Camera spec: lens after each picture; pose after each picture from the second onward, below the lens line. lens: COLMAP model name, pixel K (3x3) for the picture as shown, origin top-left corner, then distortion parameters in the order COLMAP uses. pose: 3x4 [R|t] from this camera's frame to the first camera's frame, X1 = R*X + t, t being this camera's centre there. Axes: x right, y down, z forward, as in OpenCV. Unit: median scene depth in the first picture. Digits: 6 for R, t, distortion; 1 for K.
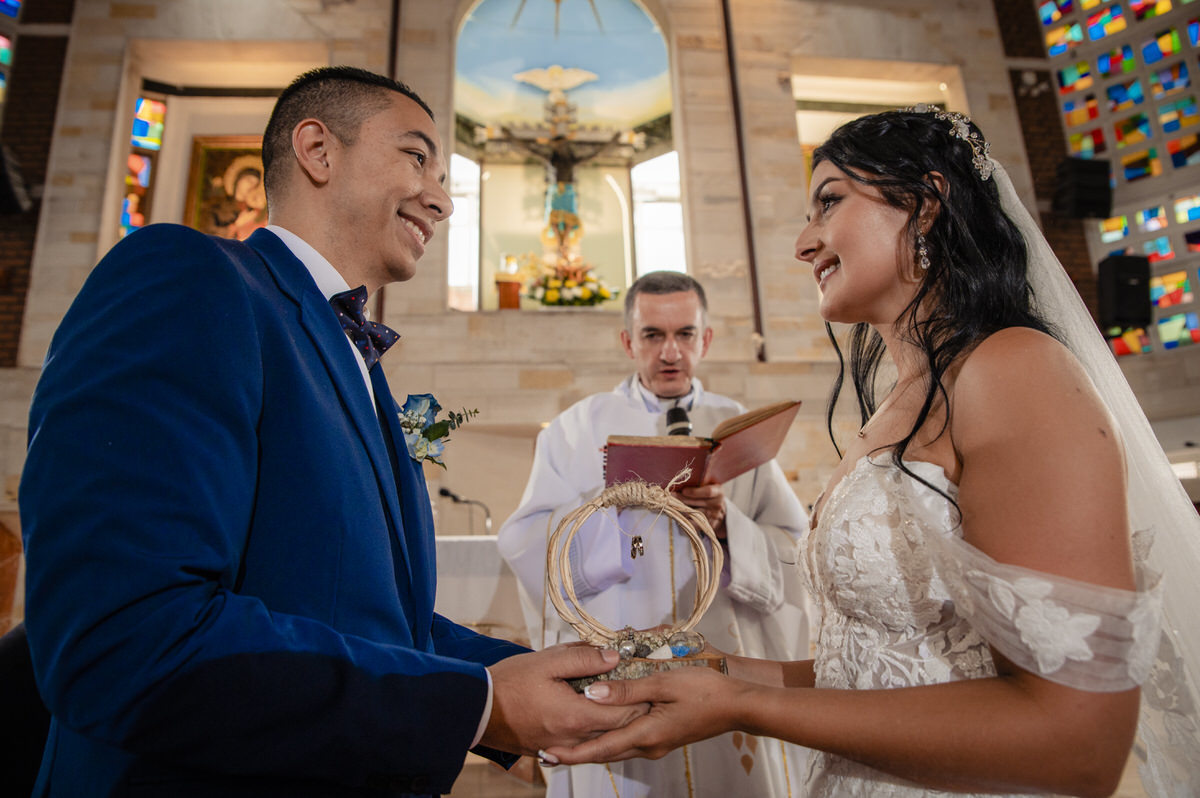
lens RADIAL K [[816.5, 0, 600.0], [0, 816.5, 399.0], [0, 0, 1]] dist [-0.145585, 0.111717]
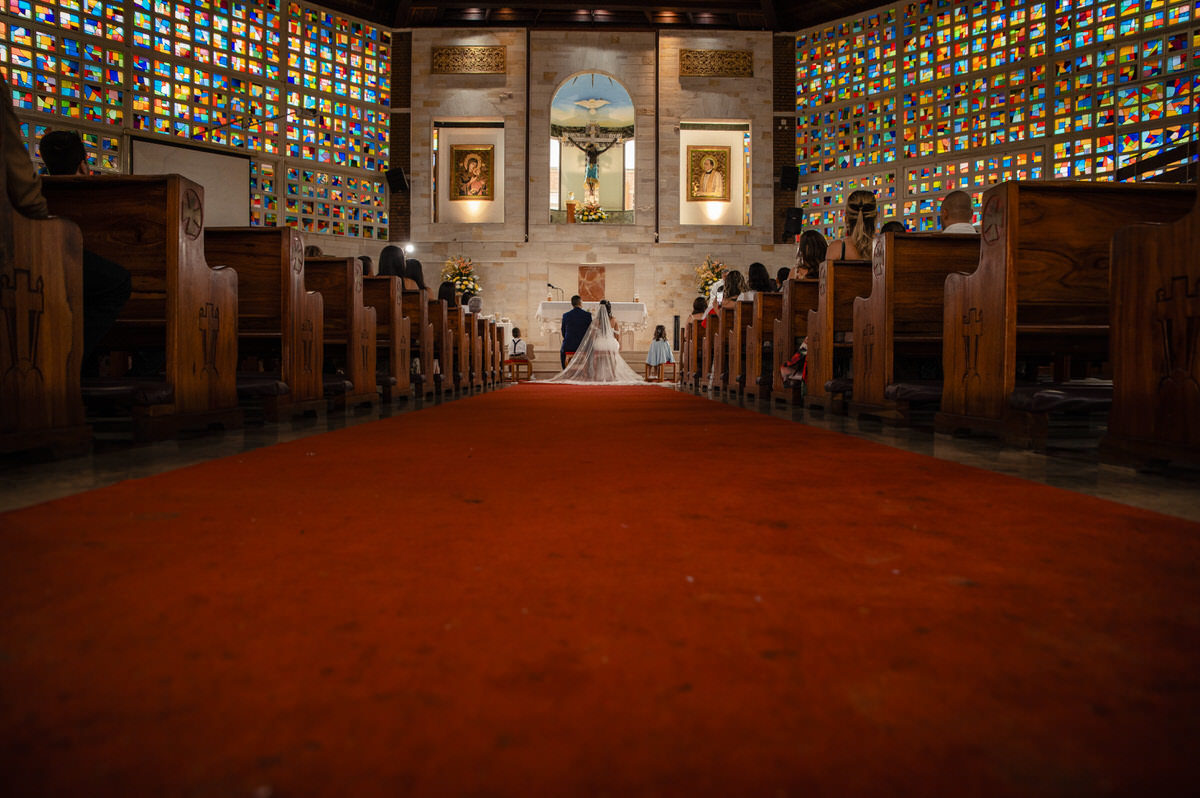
lens RADIAL K [[816.5, 0, 600.0], [0, 816.5, 399.0], [0, 0, 1]] dist [-0.145585, 0.111717]
pose [[0.995541, 0.045433, -0.082663, 0.244090], [-0.017683, 0.950715, 0.309560, -0.379603], [0.092653, -0.306718, 0.947280, -1.803115]]
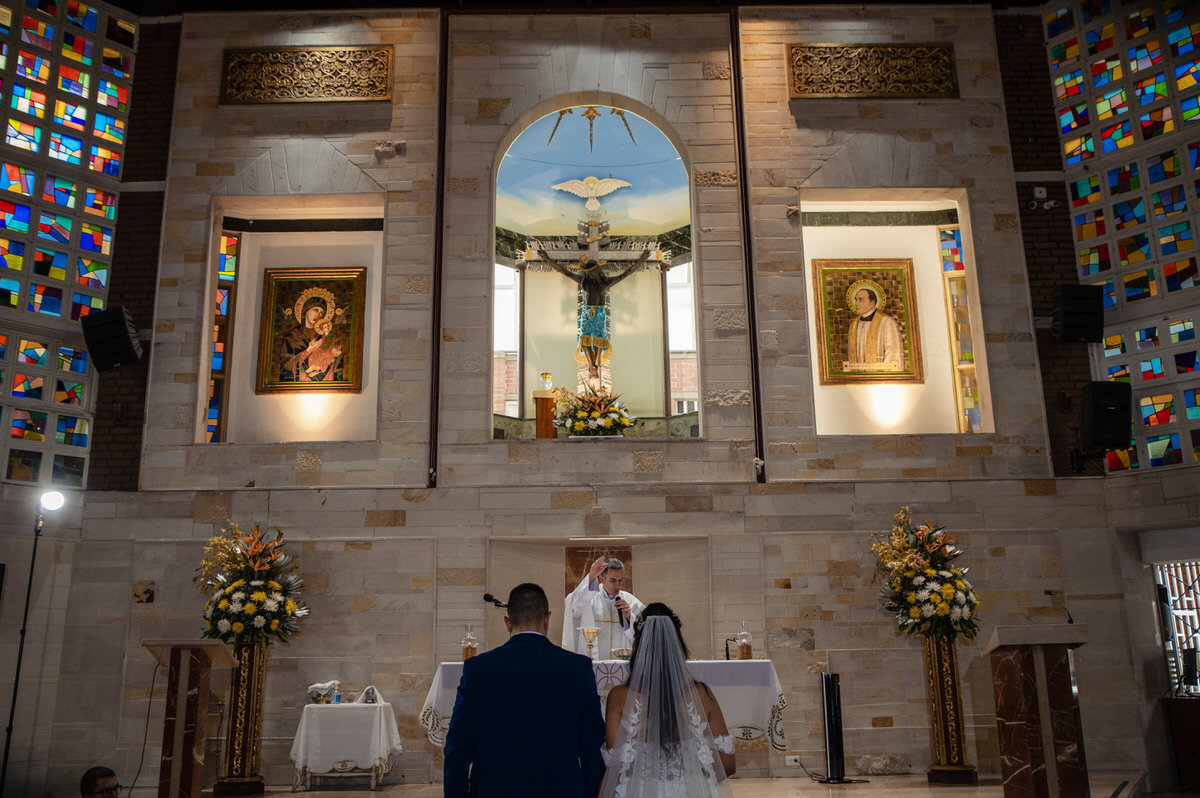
lens RADIAL K [[1021.2, 0, 600.0], [0, 1021.2, 399.0], [0, 0, 1]] dist [-0.084292, 0.151045]
pose [[0.995726, -0.003741, -0.092284, 0.098017], [0.004752, 0.999931, 0.010735, -0.166876], [0.092237, -0.011128, 0.995675, -0.422375]]
